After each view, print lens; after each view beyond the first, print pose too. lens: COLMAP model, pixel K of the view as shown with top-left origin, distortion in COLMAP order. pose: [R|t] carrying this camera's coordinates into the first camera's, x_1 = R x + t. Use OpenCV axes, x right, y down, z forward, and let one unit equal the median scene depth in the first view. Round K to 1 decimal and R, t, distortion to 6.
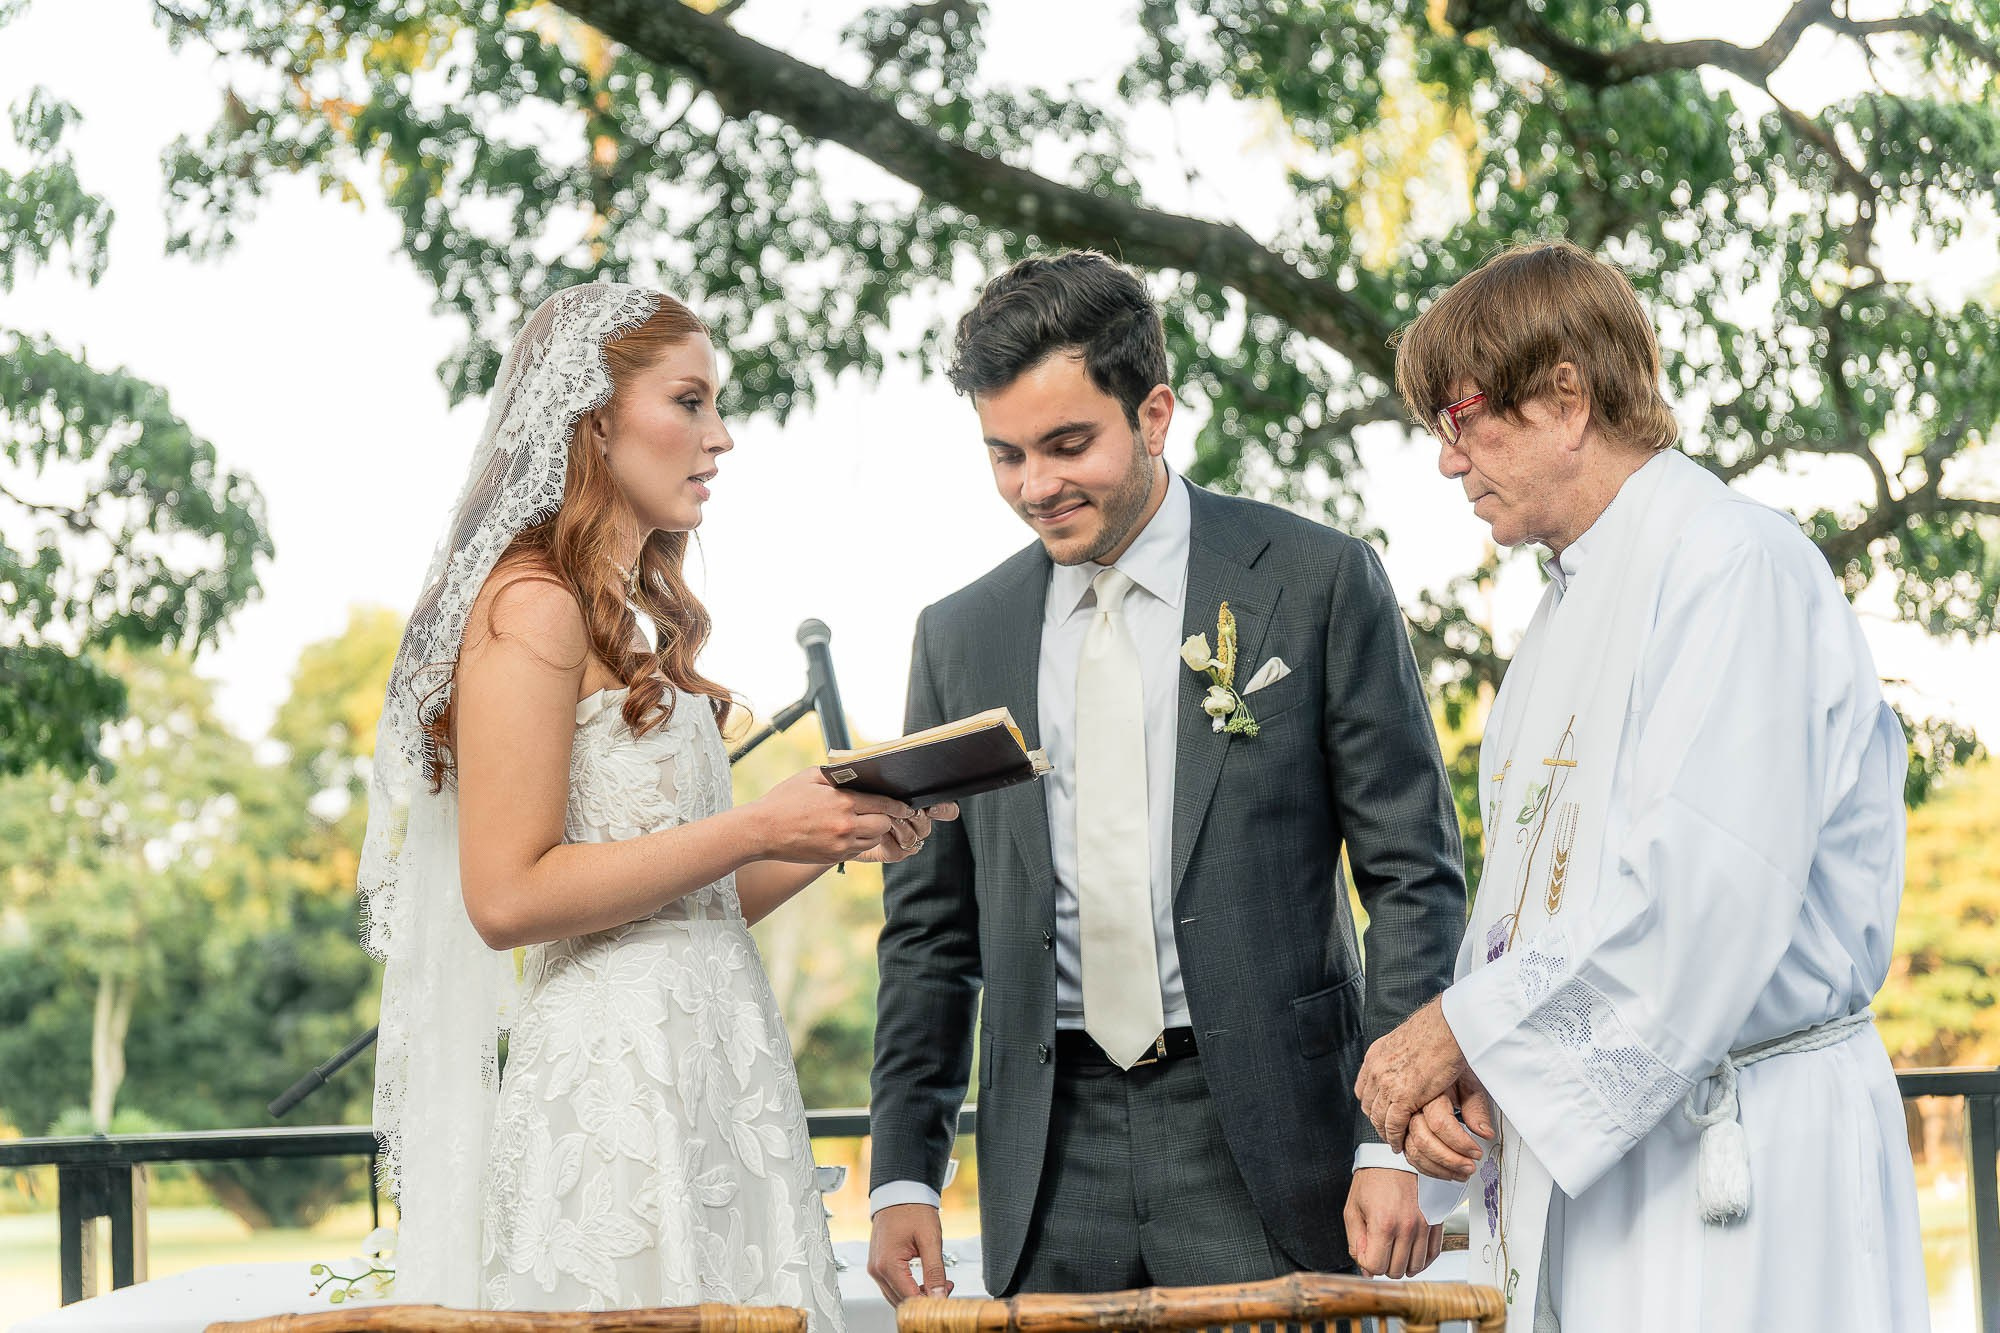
lens RADIAL K [[5393.1, 0, 1012.7], [0, 5393.1, 684.3], [0, 0, 1]] dist [0.184522, 0.000000]
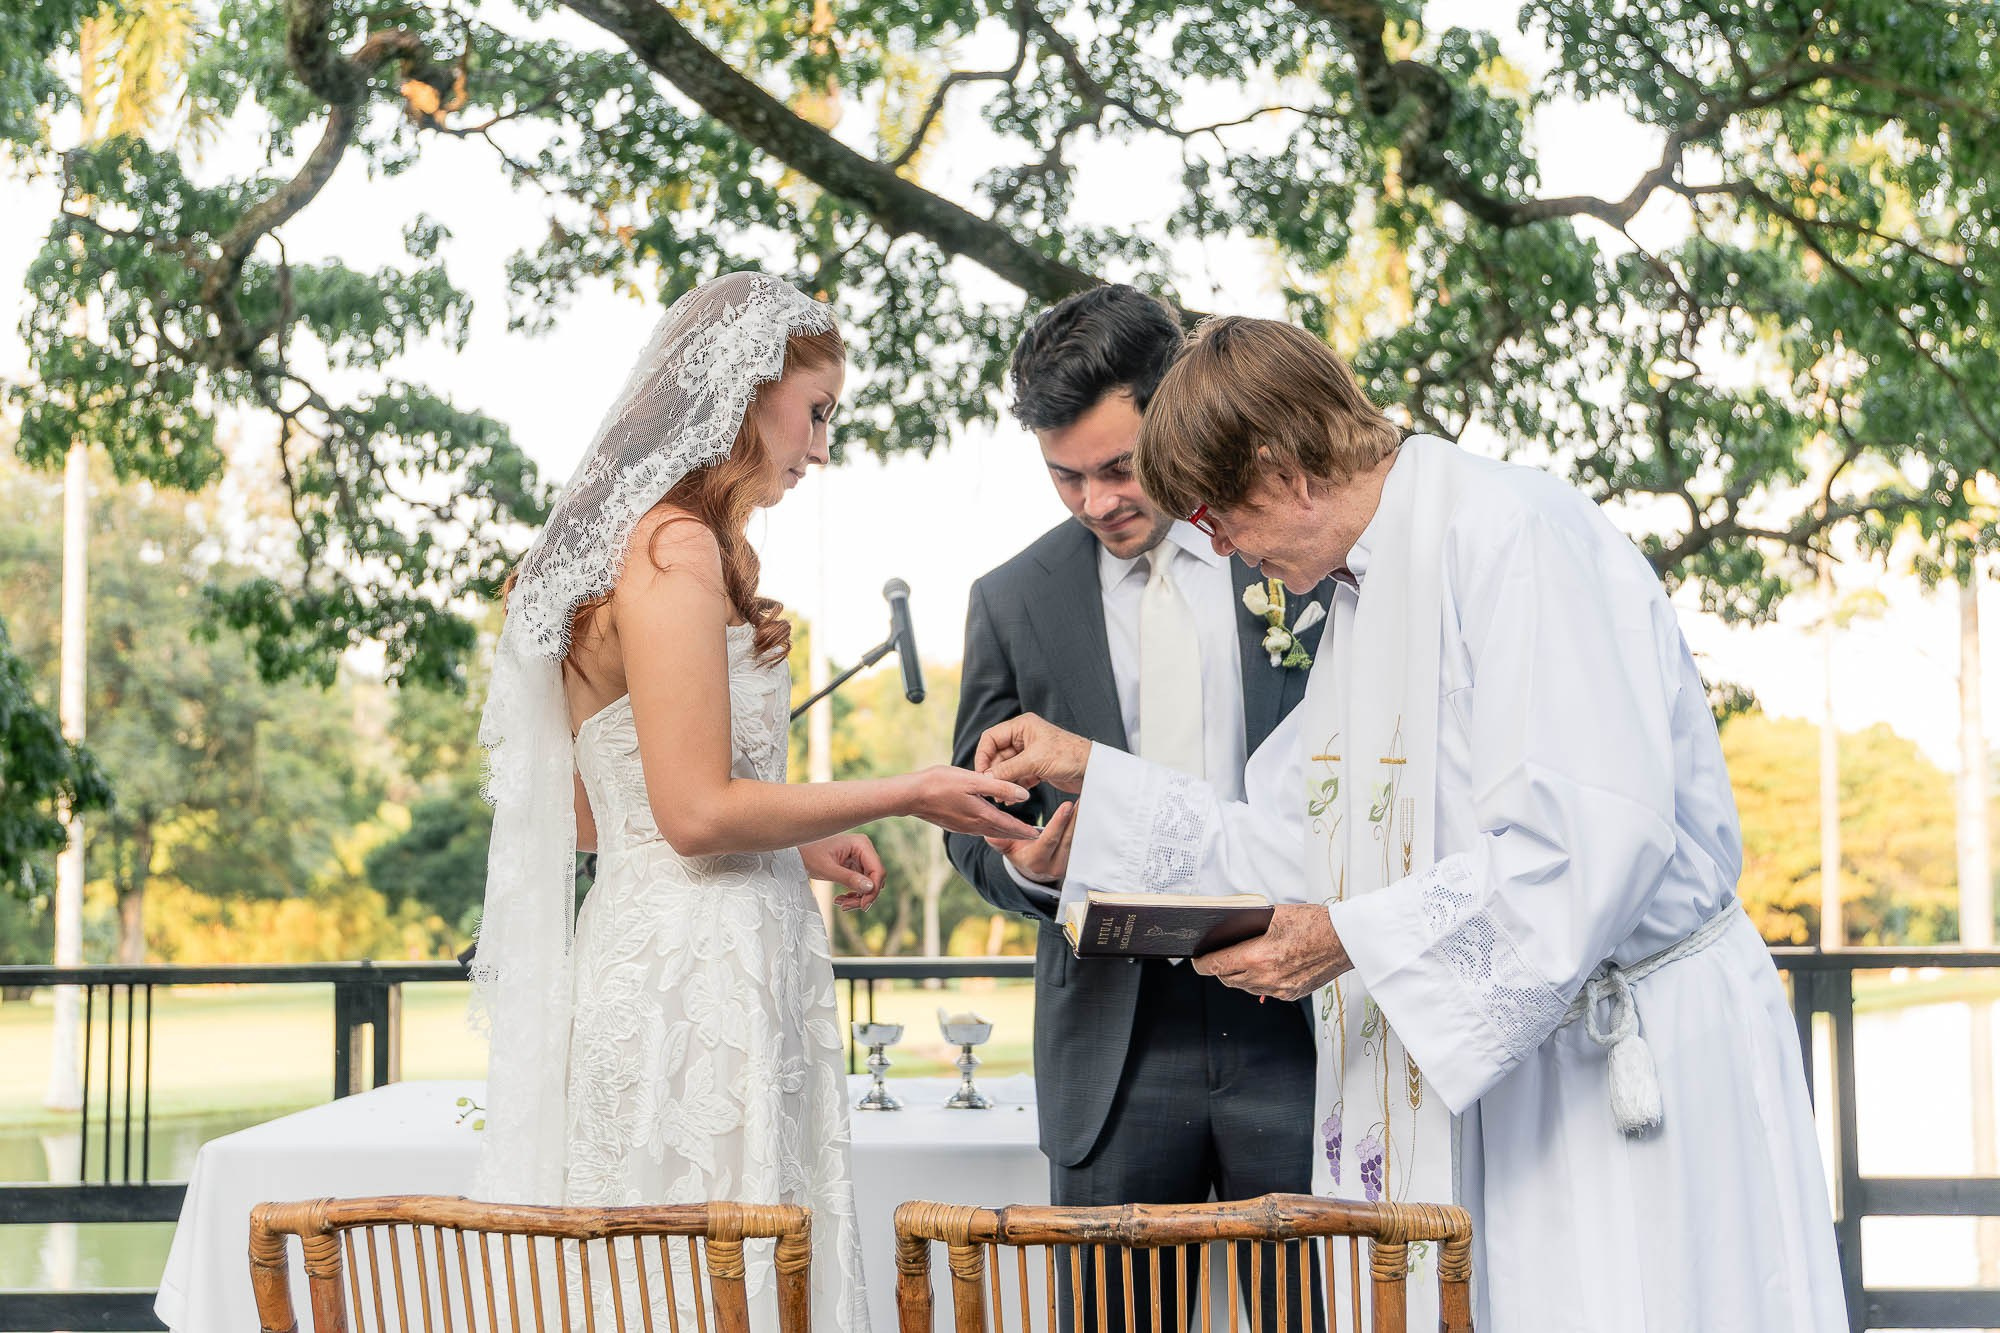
lens RADIAL K [[3258.4, 0, 1007.7], [0, 3258.4, 651.3], [0, 0, 1]] dist [0.092721, 0.000000]
pose [[0.999243, 0.024256, -0.030401, 0.006425], [-0.024208, 0.999705, 0.001960, 0.001415], [0.030440, -0.001223, 0.999536, 0.131449]]
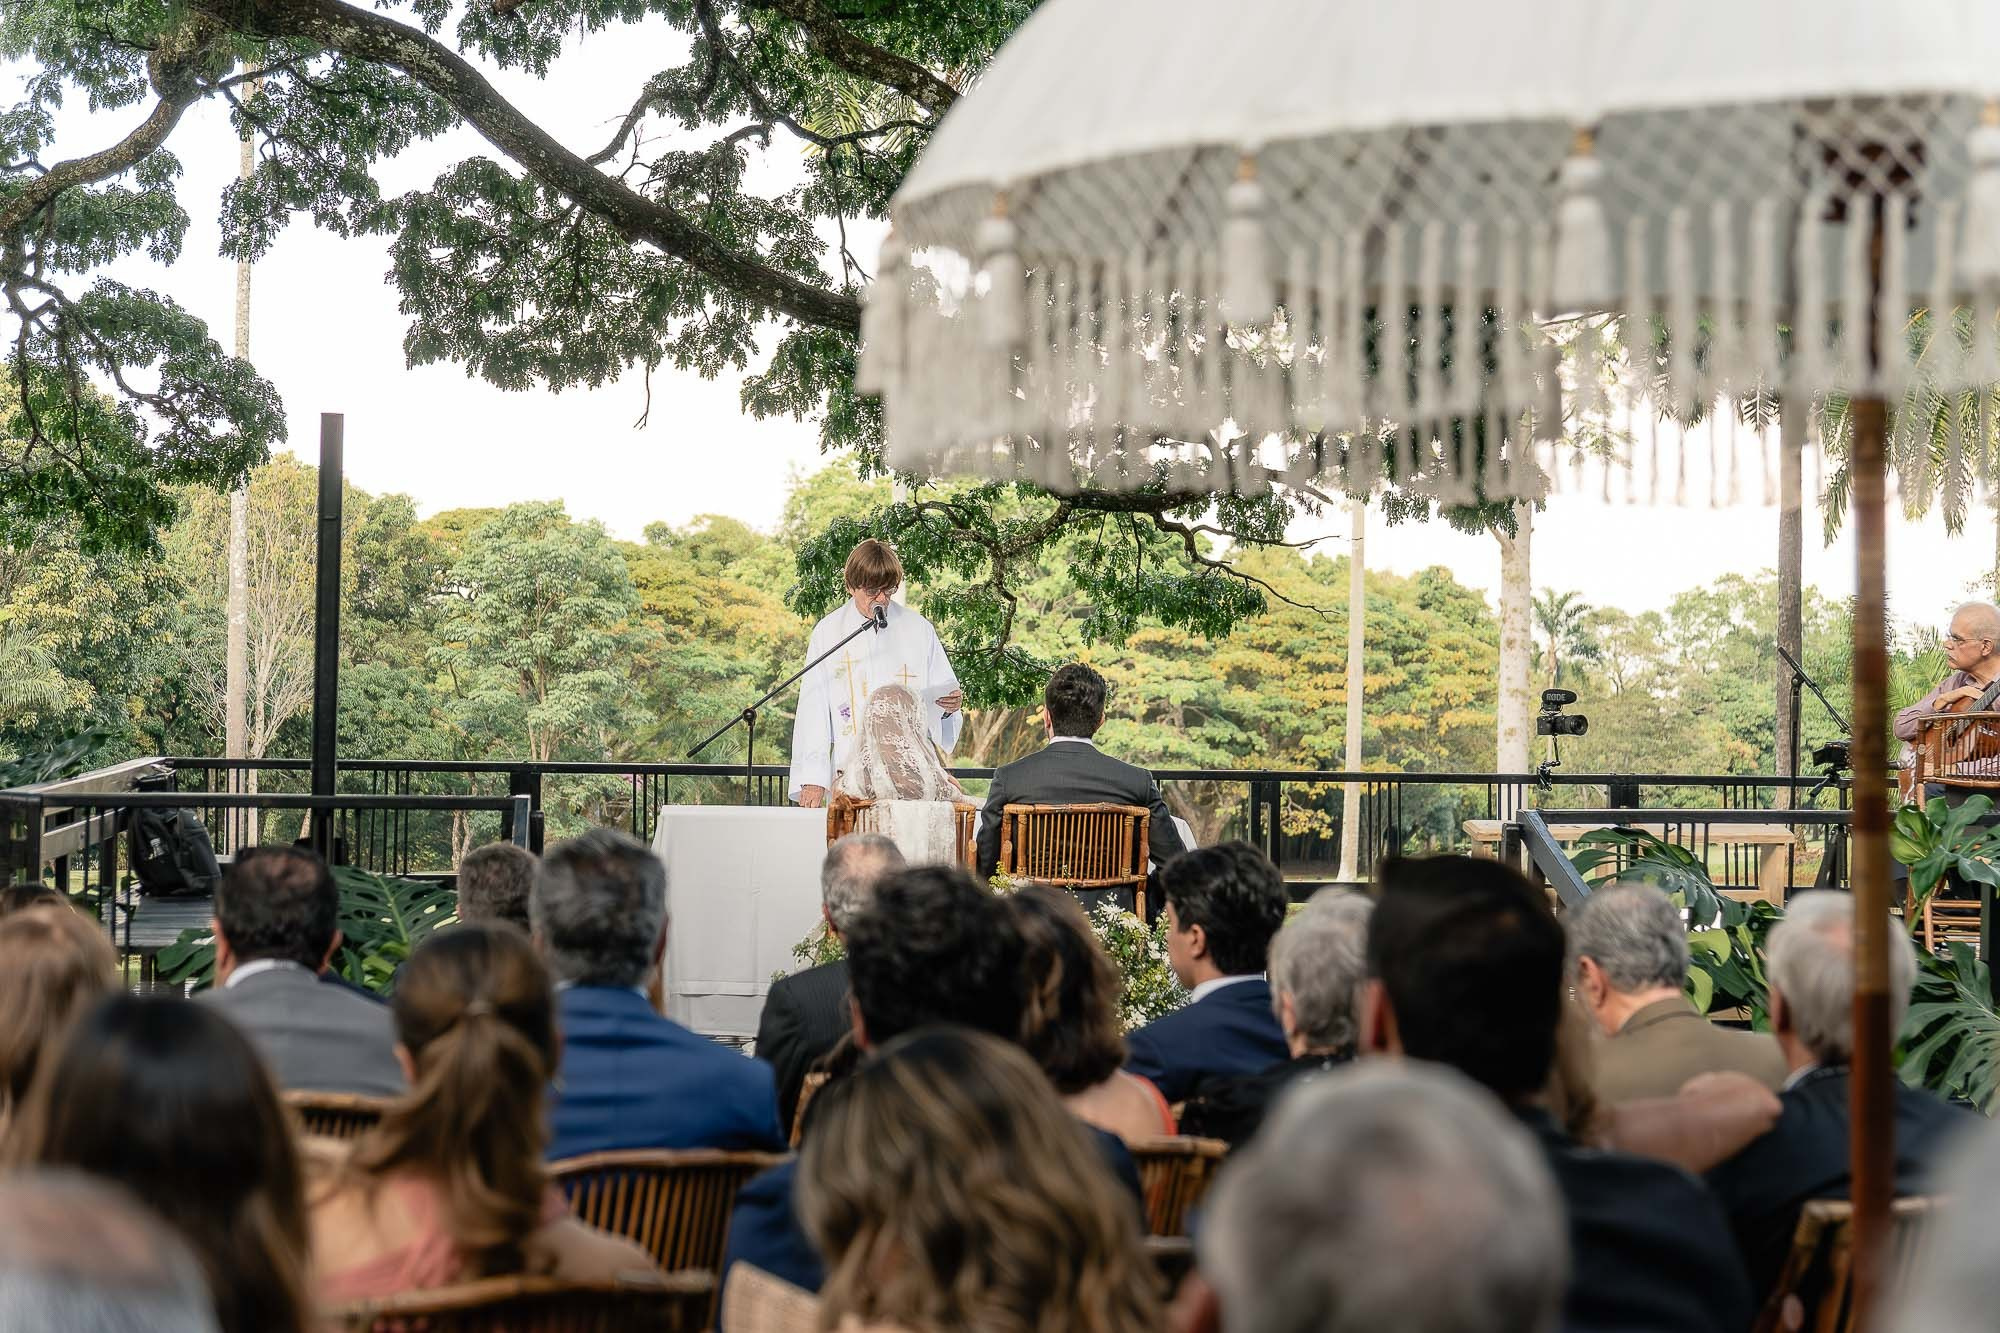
lens RADIAL K [[11377.5, 0, 1003.4], [0, 11377.5, 665.9], [0, 0, 1]] dist [4.928148, 0.000000]
pose [[0.985868, 0.051976, 0.159257, -0.497016], [-0.060775, 0.996854, 0.050880, -0.152910], [-0.156111, -0.059840, 0.985925, -2.665486]]
